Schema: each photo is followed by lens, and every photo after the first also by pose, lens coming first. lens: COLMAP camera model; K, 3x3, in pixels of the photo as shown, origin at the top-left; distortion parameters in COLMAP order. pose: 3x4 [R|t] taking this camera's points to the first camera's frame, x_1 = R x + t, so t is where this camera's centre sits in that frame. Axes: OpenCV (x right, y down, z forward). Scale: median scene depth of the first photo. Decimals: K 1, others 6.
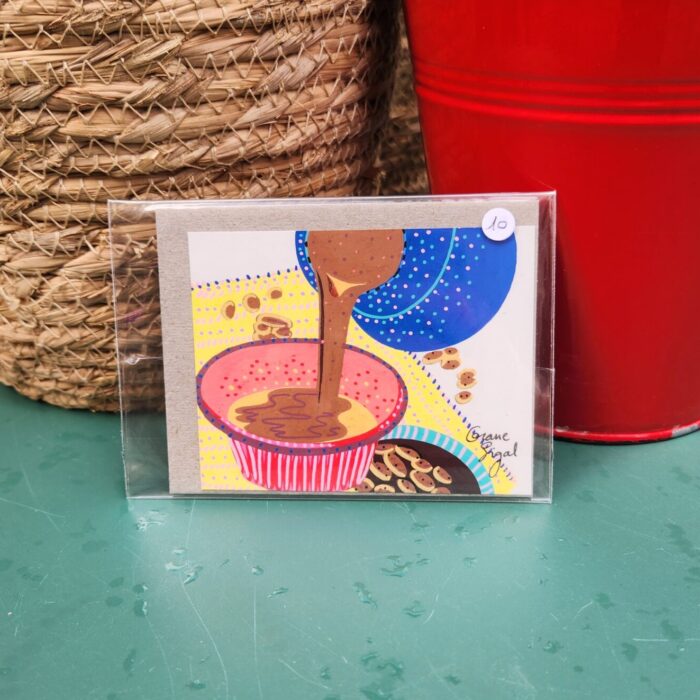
lens RADIAL K [[960.1, 0, 353.8], [0, 960.1, 359.8], [0, 0, 1]] dist [0.019087, -0.028165]
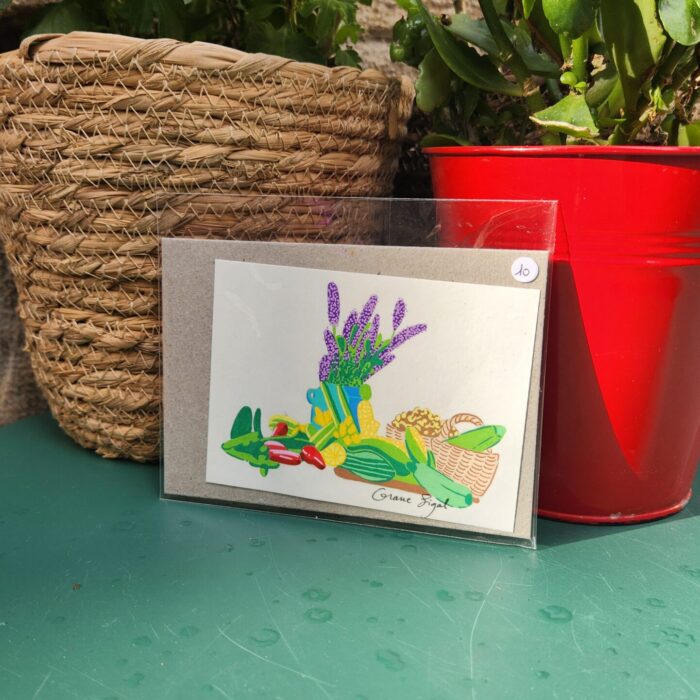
lens RADIAL K [[889.1, 0, 350.9], [0, 889.1, 389.1], [0, 0, 1]] dist [0.023096, -0.052960]
pose [[0.759020, 0.231306, -0.608594, 0.988327], [-0.326199, 0.944081, -0.048012, -0.103595], [0.563457, 0.234965, 0.792028, 0.206049]]
